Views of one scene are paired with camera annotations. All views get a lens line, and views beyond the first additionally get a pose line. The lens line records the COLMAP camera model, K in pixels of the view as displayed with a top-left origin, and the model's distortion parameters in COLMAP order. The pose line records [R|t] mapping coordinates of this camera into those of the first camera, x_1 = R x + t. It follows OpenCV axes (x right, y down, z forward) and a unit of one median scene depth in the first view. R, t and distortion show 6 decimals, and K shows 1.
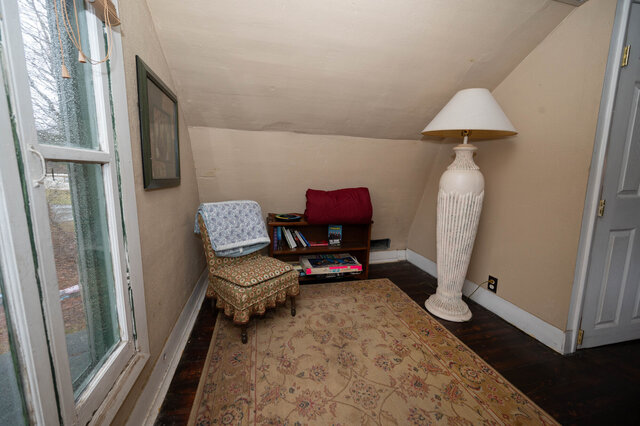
lens RADIAL K [[251.2, 0, 318.2], [0, 251.2, 208.2], [0, 0, 1]] dist [-0.000711, -0.000129]
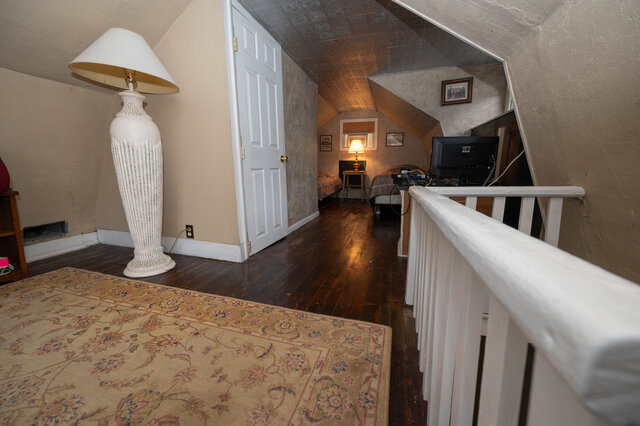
lens RADIAL K [[251.2, 0, 318.2], [0, 251.2, 208.2], [0, 0, 1]] dist [-0.000711, -0.000129]
pose [[0.511191, -0.158502, 0.844725, 0.071727], [0.131032, 0.985731, 0.105664, 0.178623], [-0.849420, 0.056672, 0.524666, -0.079539]]
